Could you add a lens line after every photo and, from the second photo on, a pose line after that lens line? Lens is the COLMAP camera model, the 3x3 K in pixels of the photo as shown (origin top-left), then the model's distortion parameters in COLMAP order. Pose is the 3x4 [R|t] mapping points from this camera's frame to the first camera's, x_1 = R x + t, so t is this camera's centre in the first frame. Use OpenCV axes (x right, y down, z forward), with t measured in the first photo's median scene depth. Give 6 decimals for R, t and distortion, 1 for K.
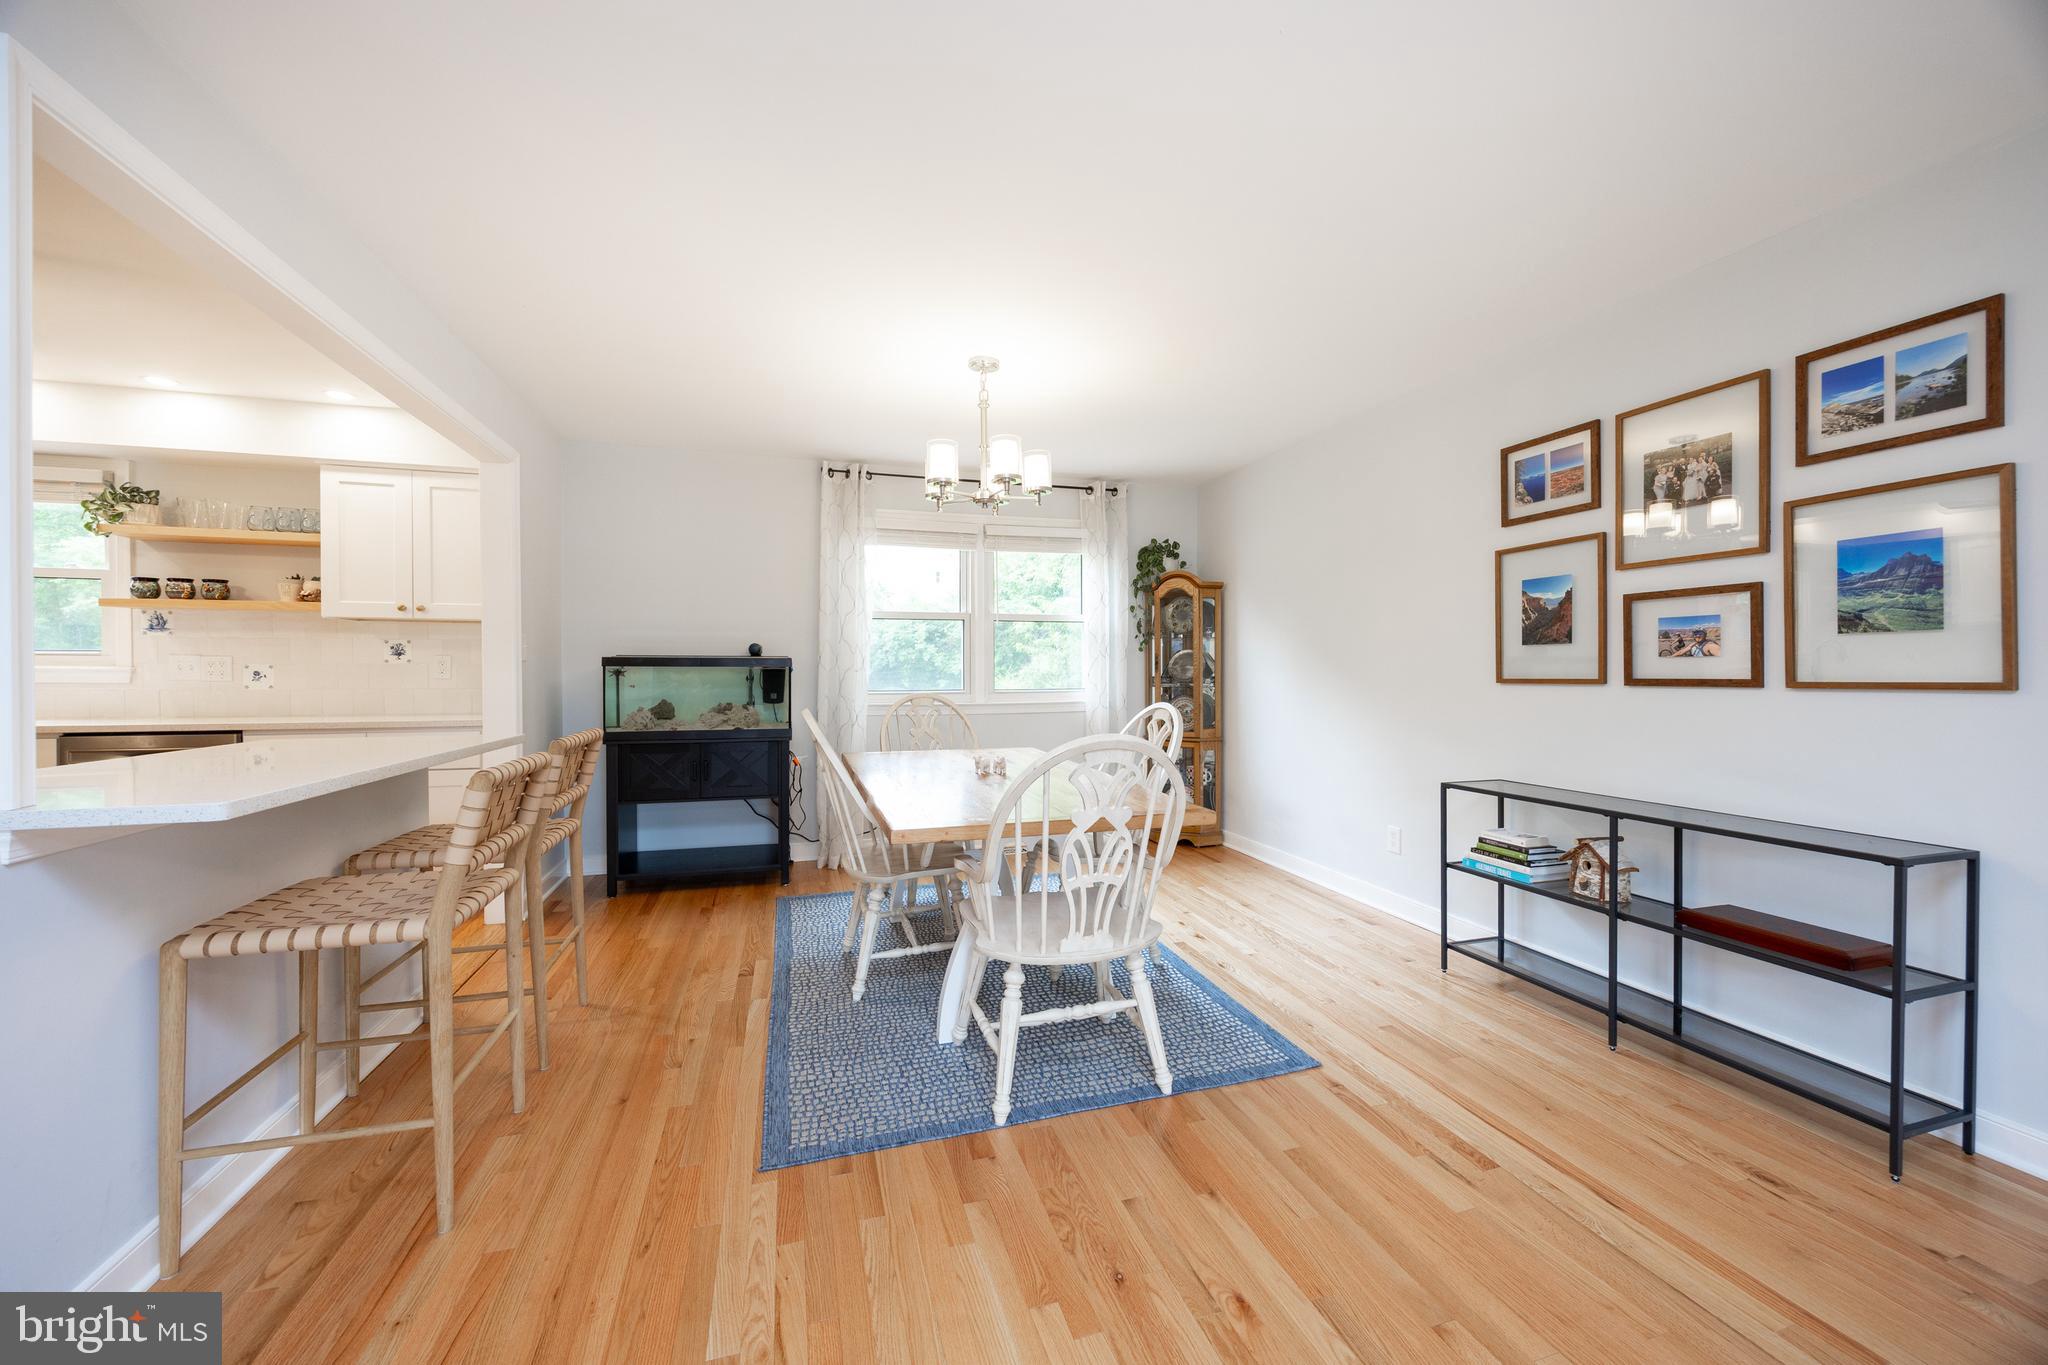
lens RADIAL K [[789.8, 0, 1023.5], [0, 789.8, 676.9], [0, 0, 1]] dist [-0.000787, 0.000286]
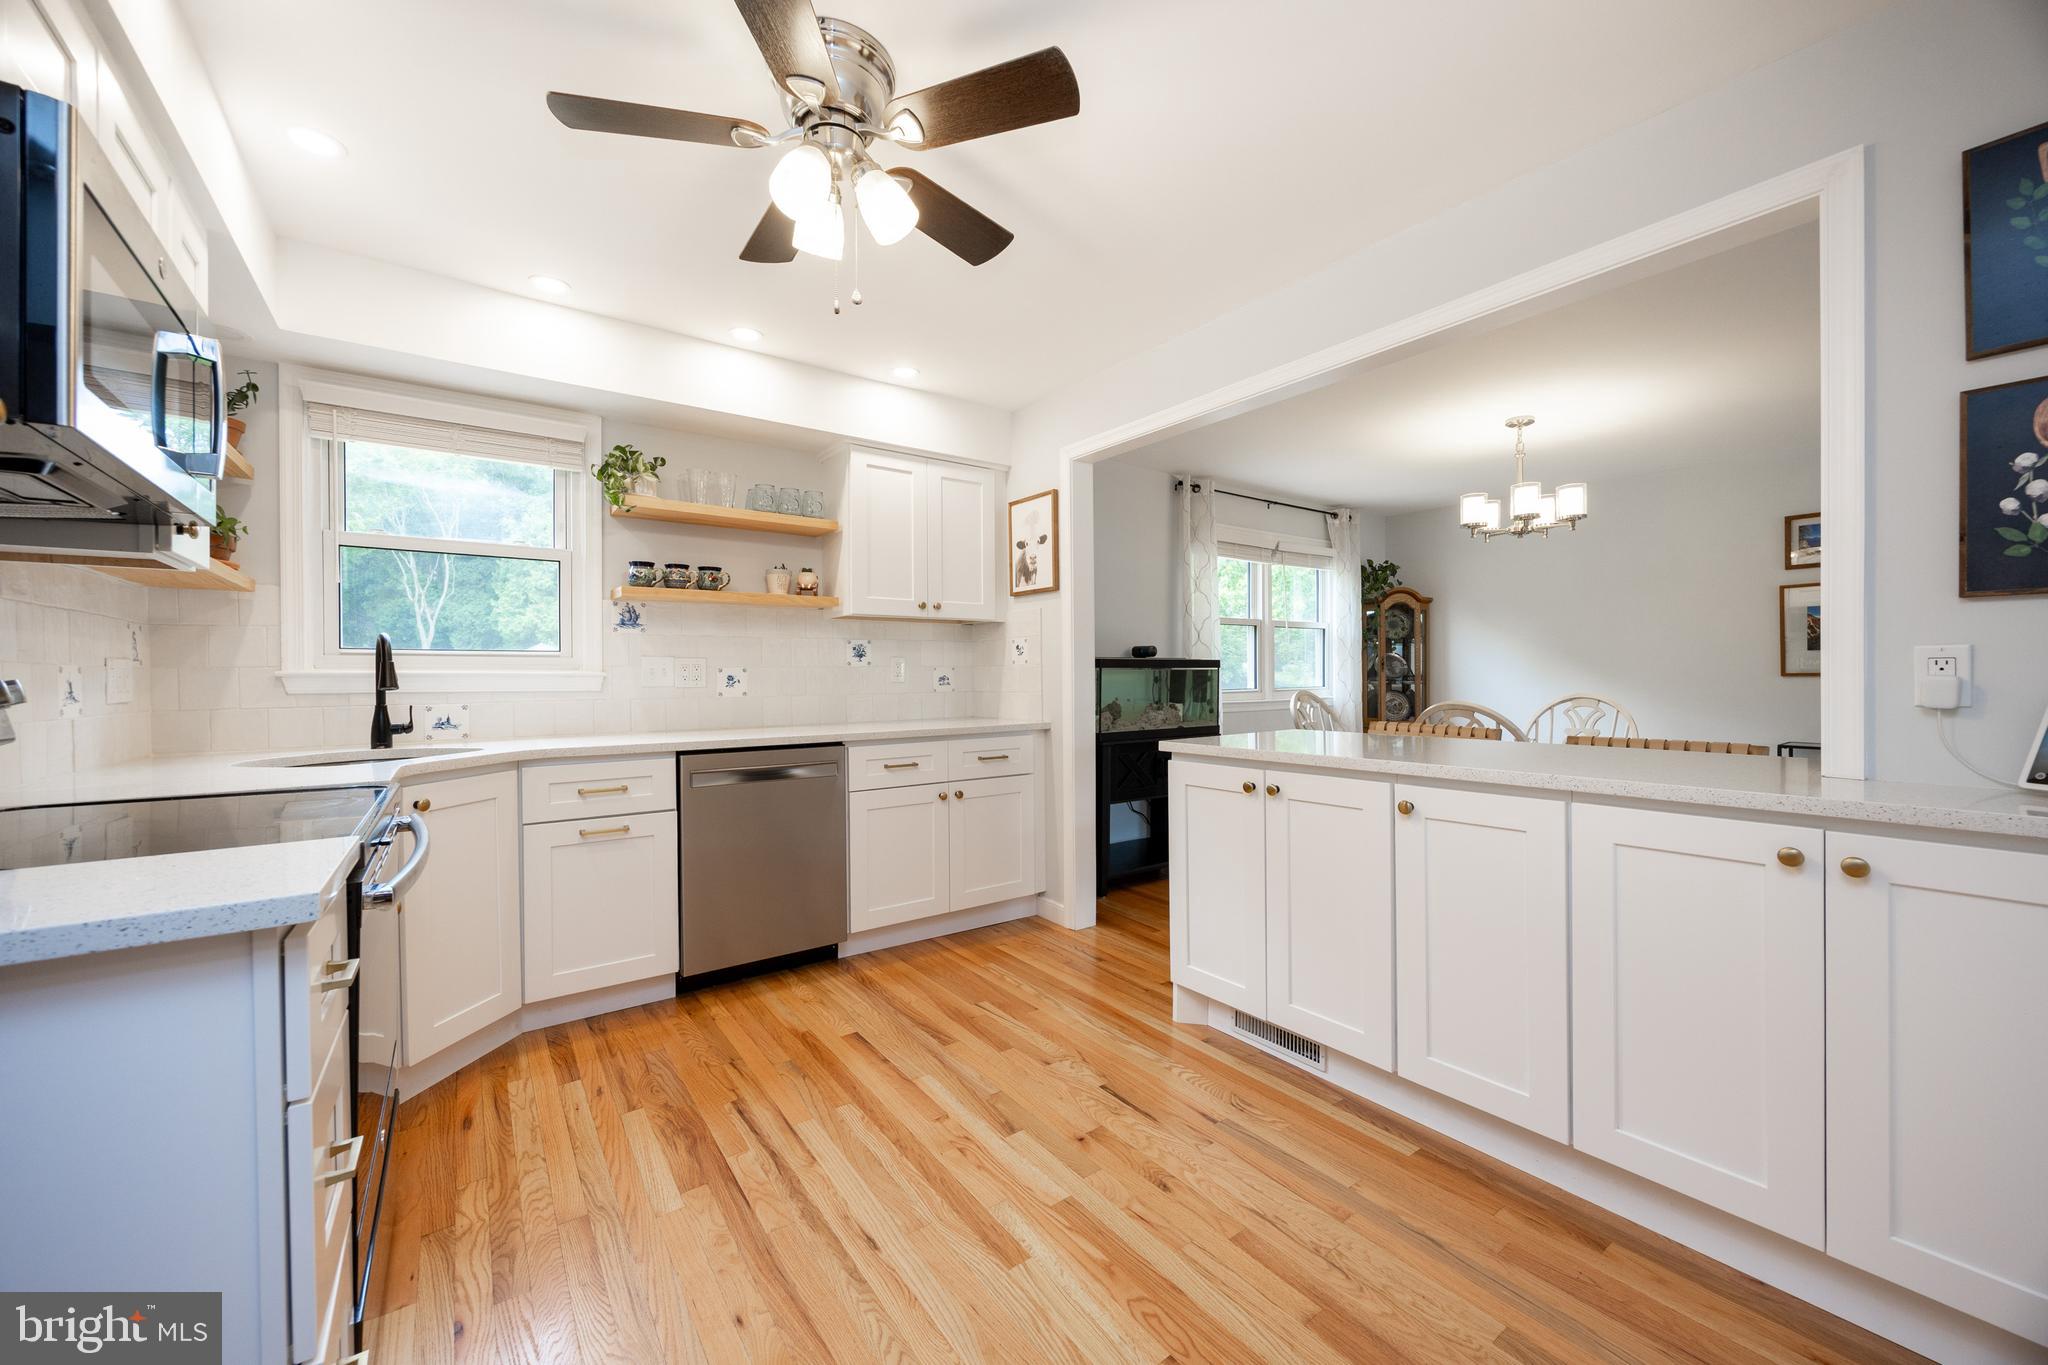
lens RADIAL K [[789.8, 0, 1026.3], [0, 789.8, 677.1], [0, 0, 1]] dist [-0.000787, 0.000286]
pose [[0.938968, -0.008009, 0.343911, -0.989368], [0.009680, 0.999948, -0.003144, 0.000383], [-0.343868, 0.006281, 0.938997, 0.090755]]
